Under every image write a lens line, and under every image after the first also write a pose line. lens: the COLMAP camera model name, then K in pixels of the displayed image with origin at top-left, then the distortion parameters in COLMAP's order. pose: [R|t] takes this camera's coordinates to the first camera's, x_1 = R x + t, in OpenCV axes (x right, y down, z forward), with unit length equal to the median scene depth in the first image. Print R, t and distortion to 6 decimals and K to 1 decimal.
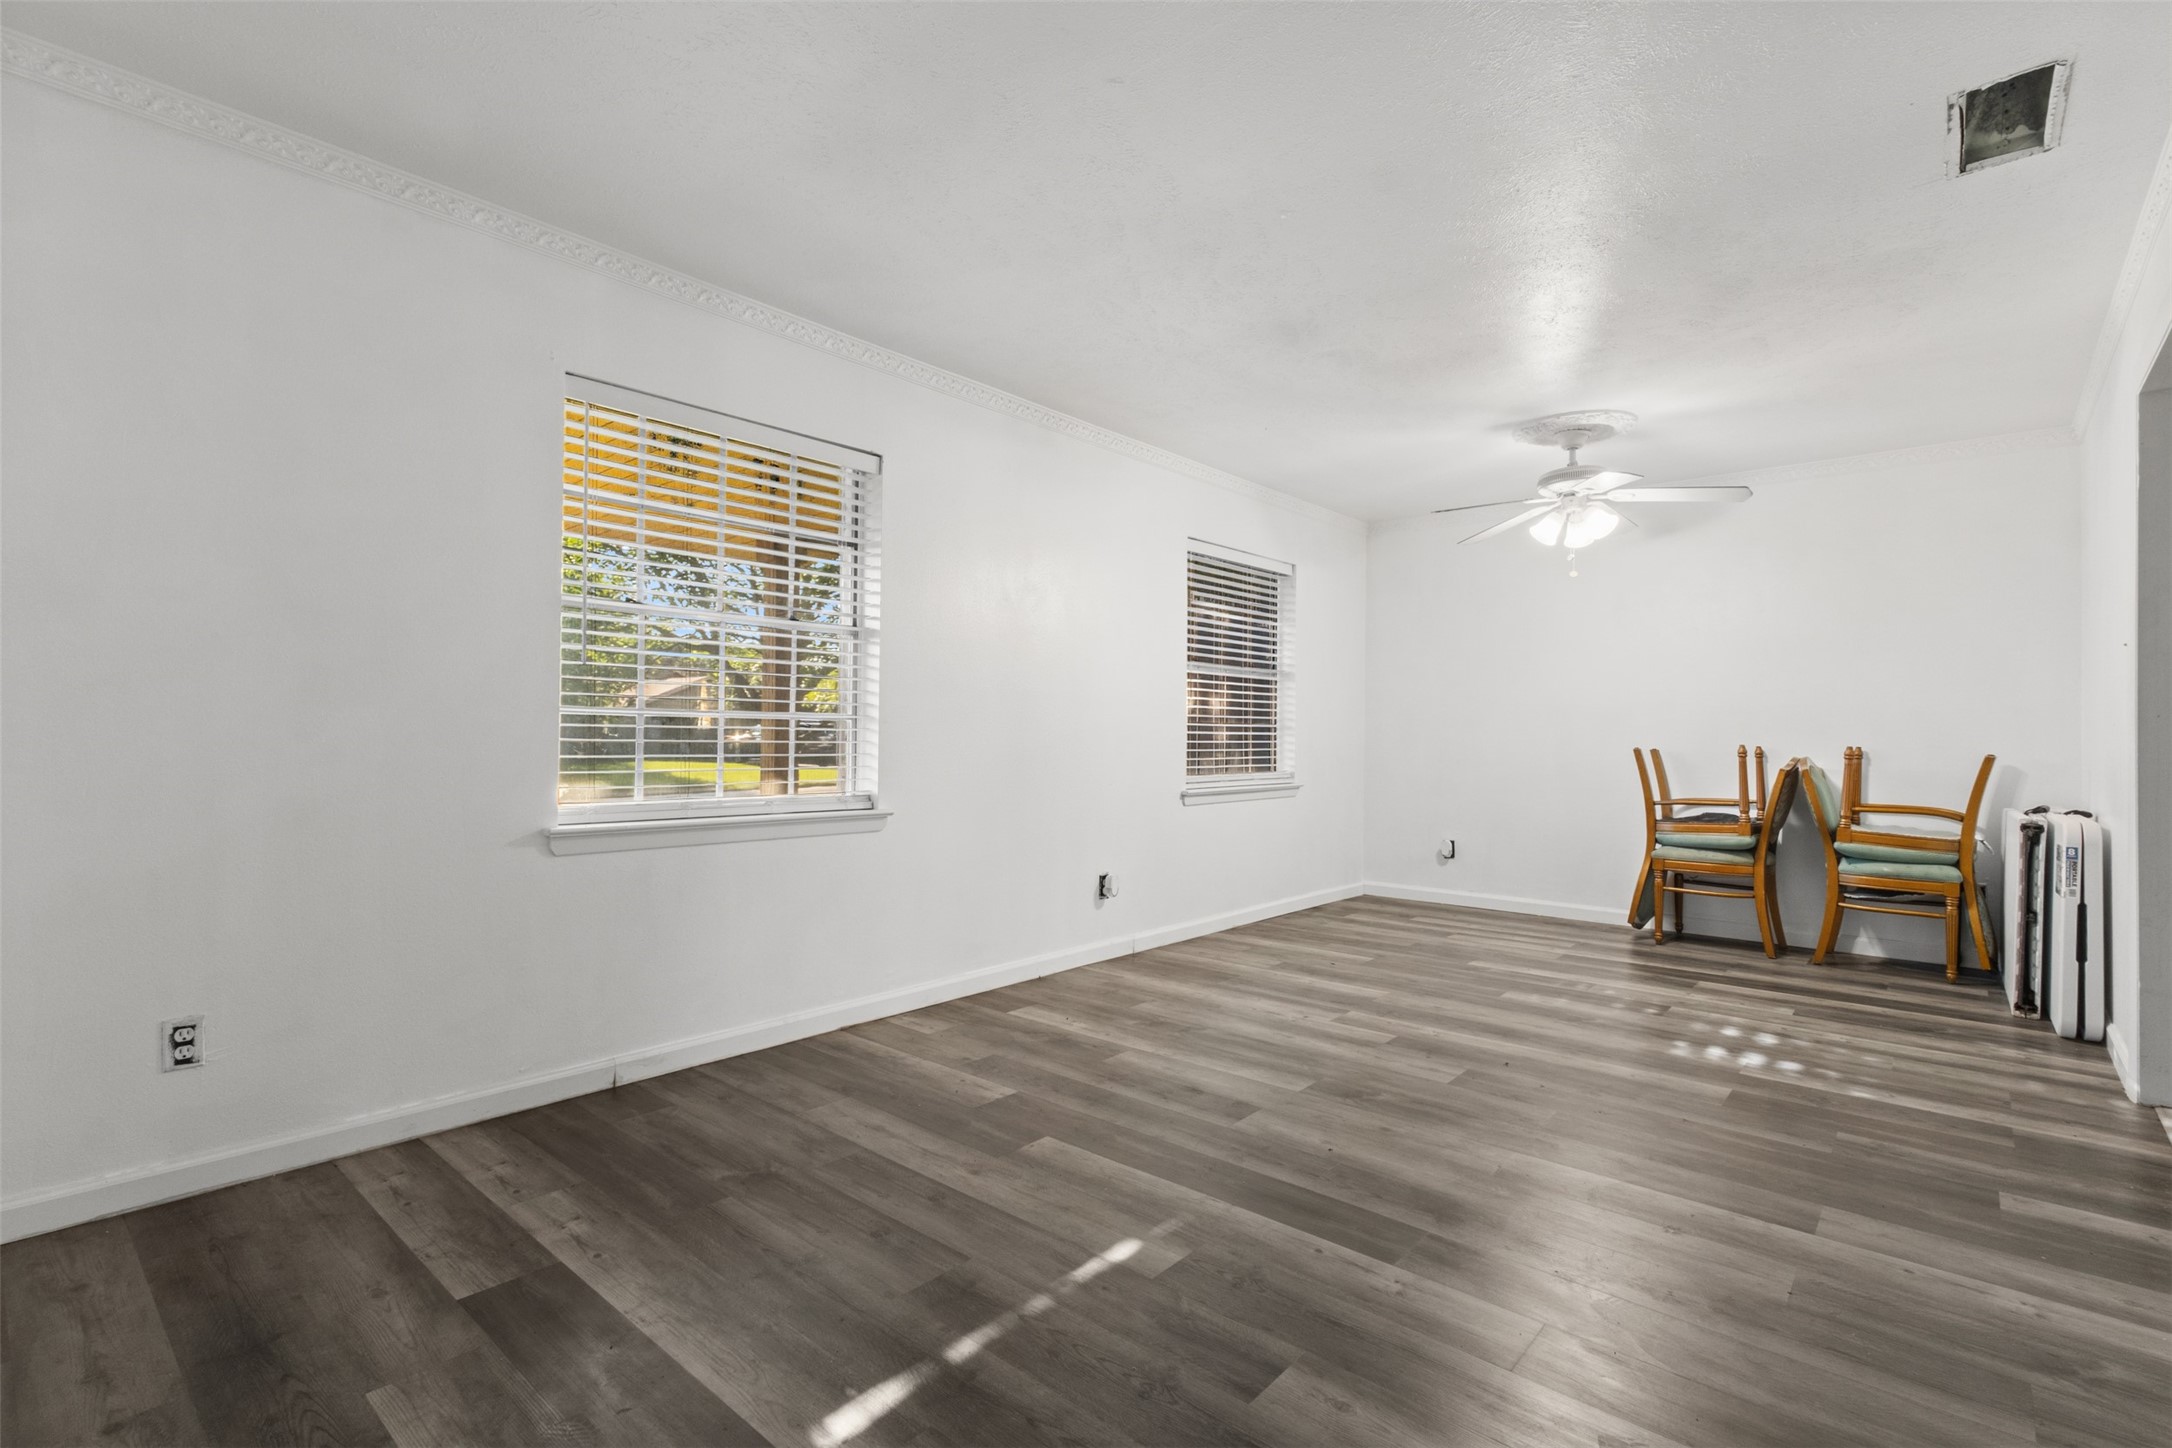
lens RADIAL K [[985.4, 0, 1082.1], [0, 985.4, 725.0], [0, 0, 1]] dist [-0.001302, -0.000109]
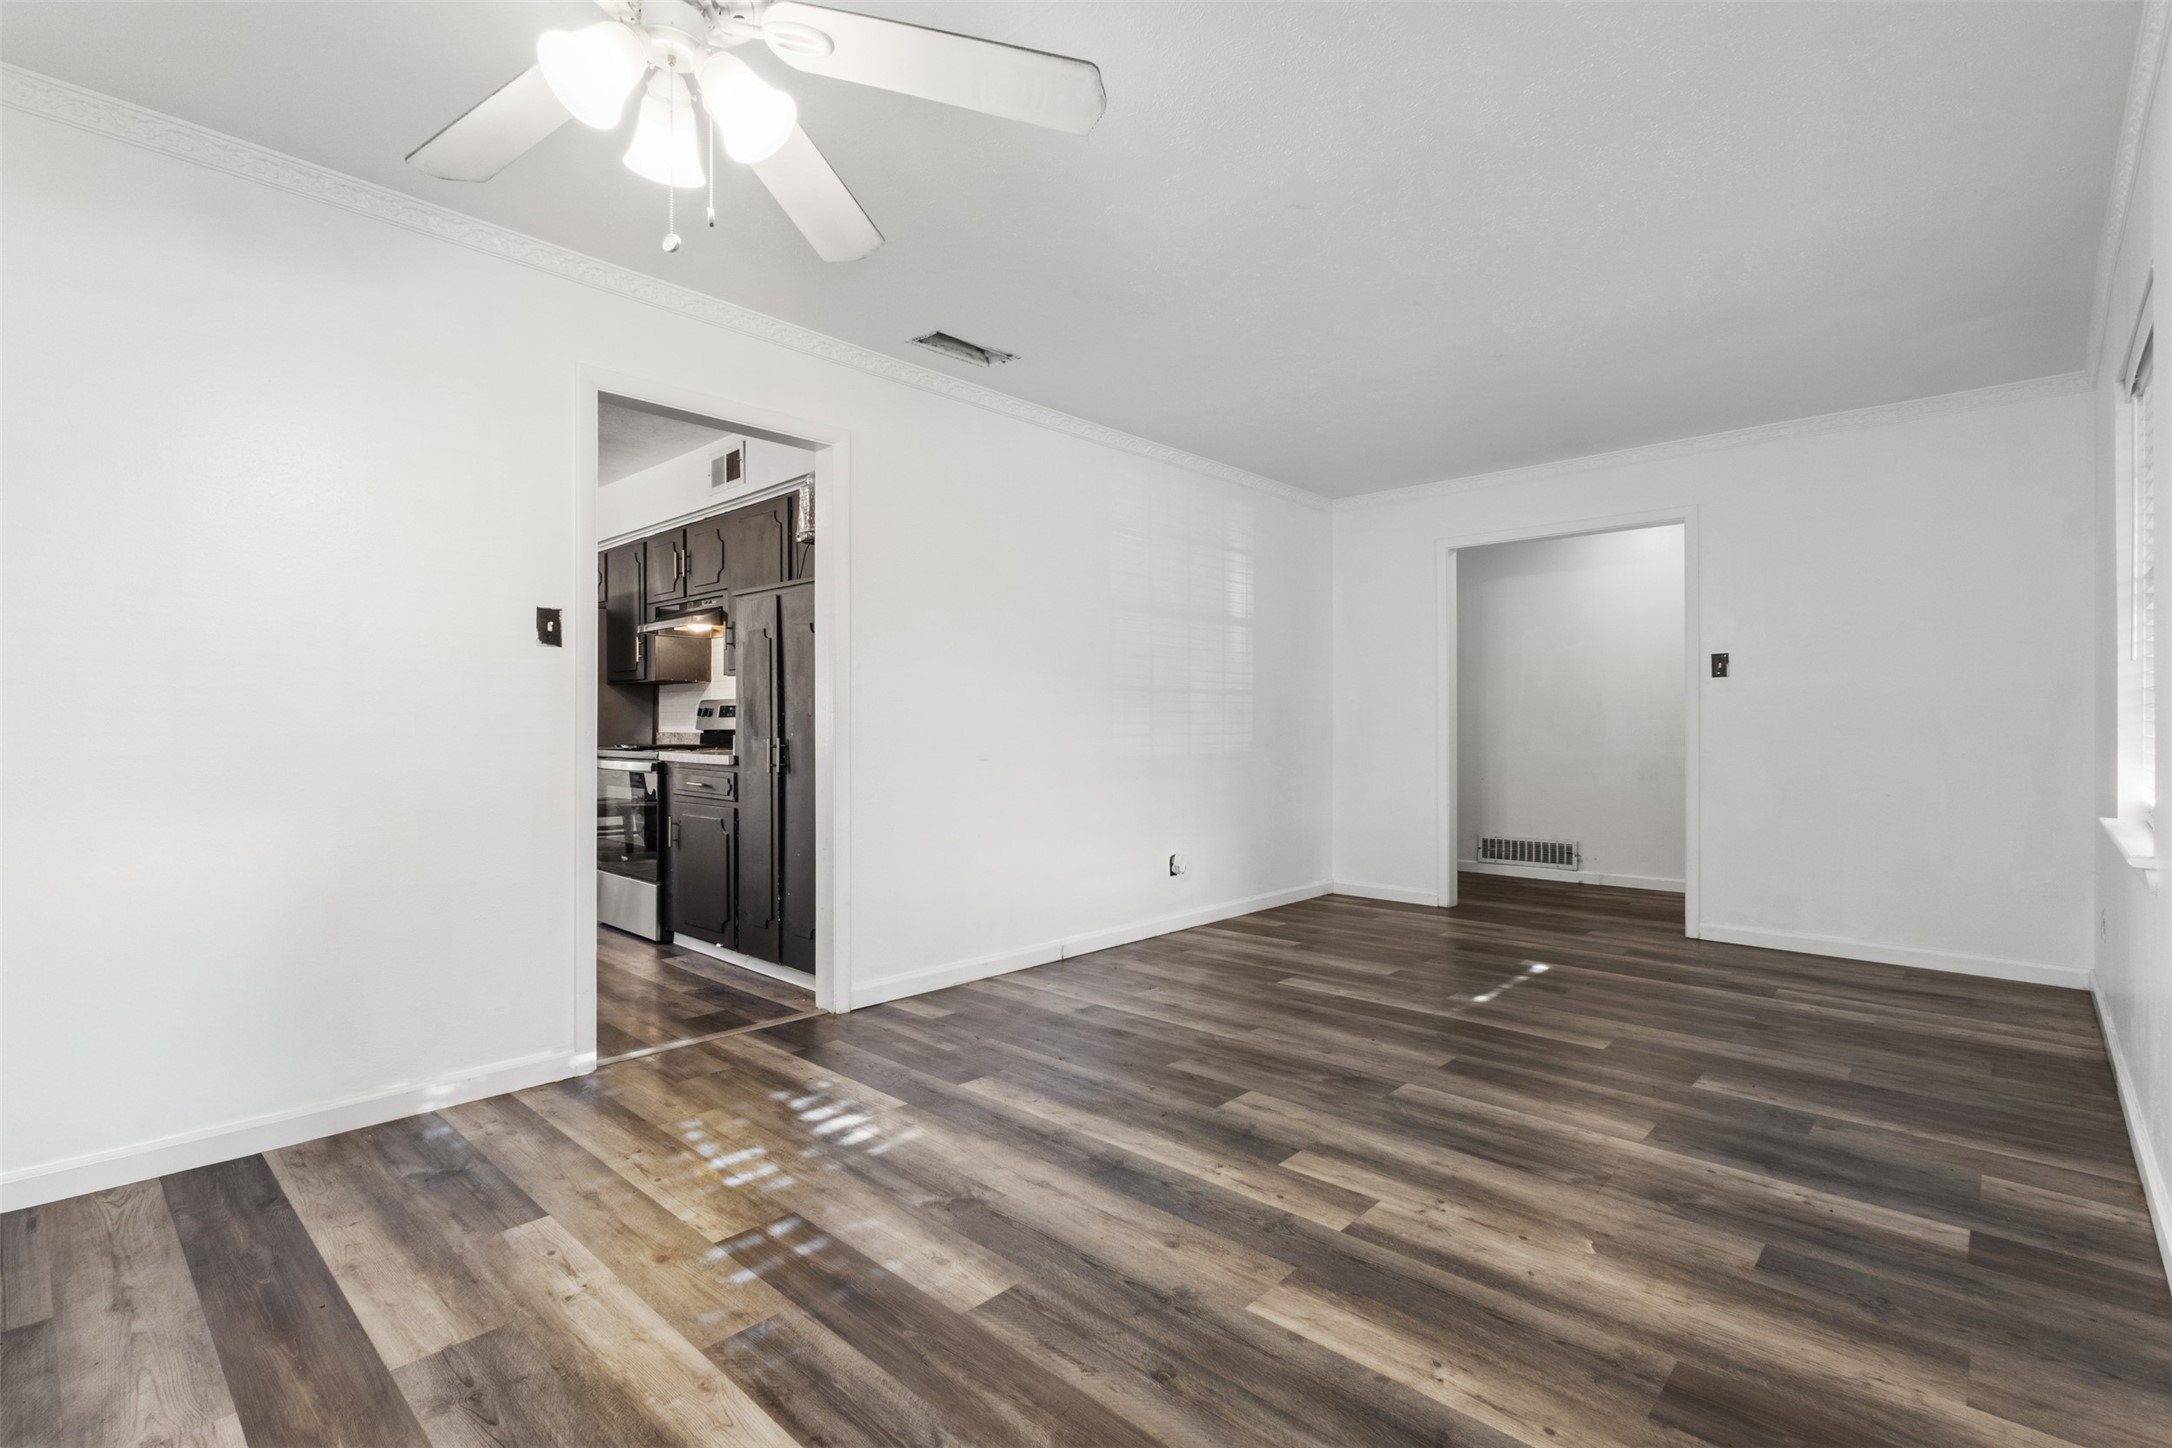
lens RADIAL K [[985.4, 0, 1082.1], [0, 985.4, 725.0], [0, 0, 1]] dist [-0.001302, -0.000109]
pose [[-0.999493, -0.009672, 0.030343, 0.477388], [-0.009994, 0.999895, -0.010492, 0.022931], [-0.030239, -0.010790, -0.999484, 1.840584]]
